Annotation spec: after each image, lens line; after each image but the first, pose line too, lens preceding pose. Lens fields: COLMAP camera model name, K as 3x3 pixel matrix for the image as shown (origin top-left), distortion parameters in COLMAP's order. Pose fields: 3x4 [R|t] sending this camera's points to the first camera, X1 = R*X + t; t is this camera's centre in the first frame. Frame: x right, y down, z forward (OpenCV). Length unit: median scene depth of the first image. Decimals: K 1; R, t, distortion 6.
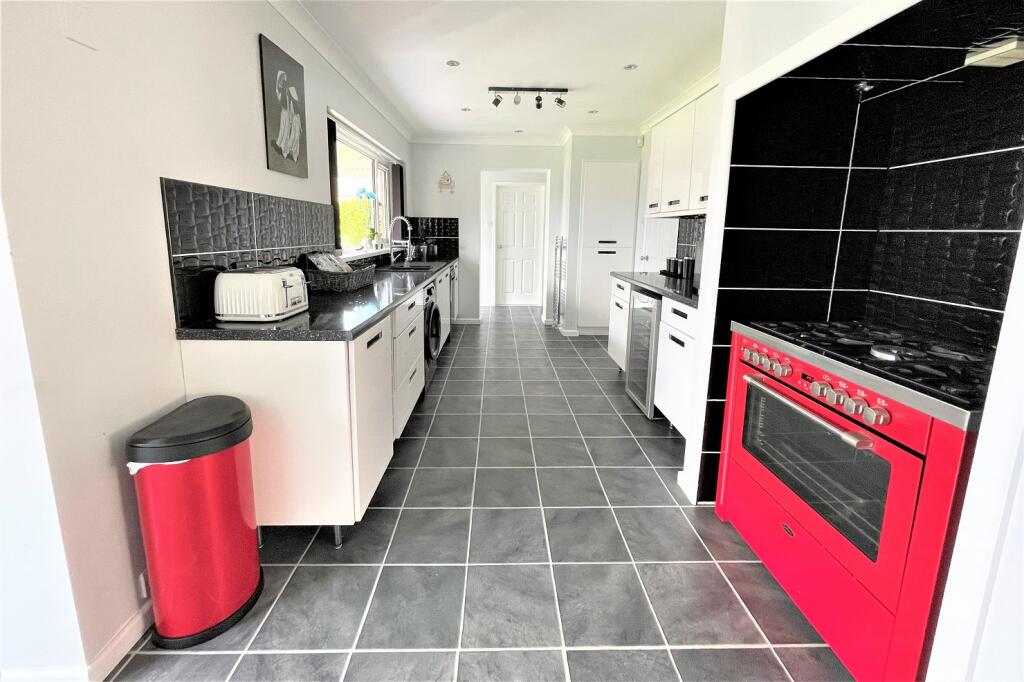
lens RADIAL K [[417.2, 0, 510.3], [0, 417.2, 298.2], [0, 0, 1]] dist [0.004394, 0.000378]
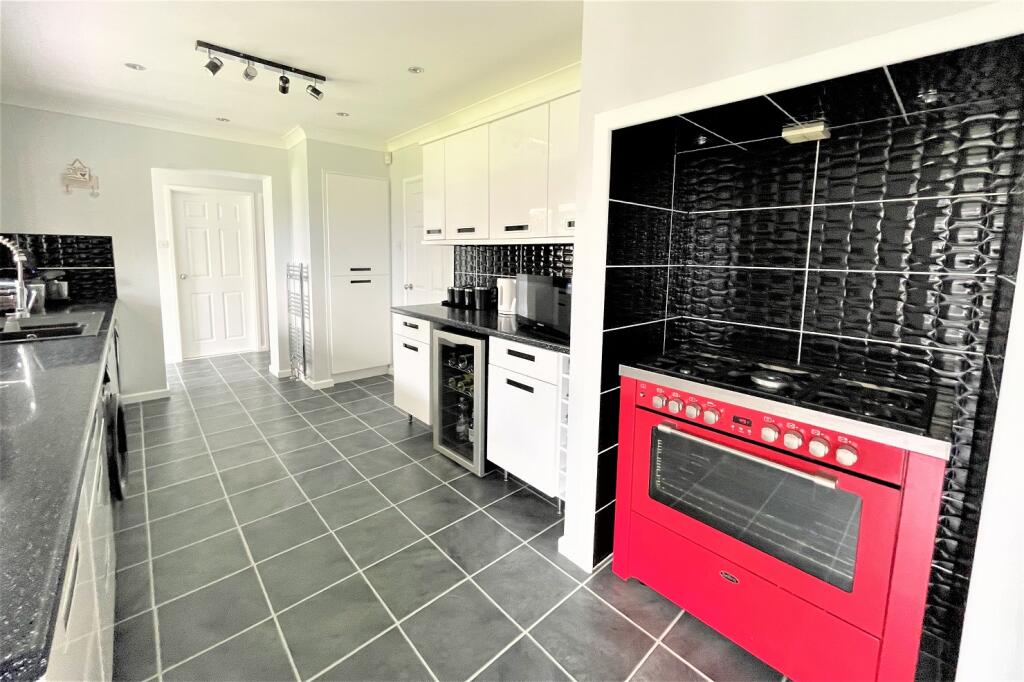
lens RADIAL K [[417.2, 0, 510.3], [0, 417.2, 298.2], [0, 0, 1]] dist [0.004394, 0.000378]
pose [[0.762070, -0.071314, 0.643556, -0.125620], [0.099260, 0.995035, -0.007278, -0.056516], [-0.639841, 0.069426, 0.765365, 0.220105]]
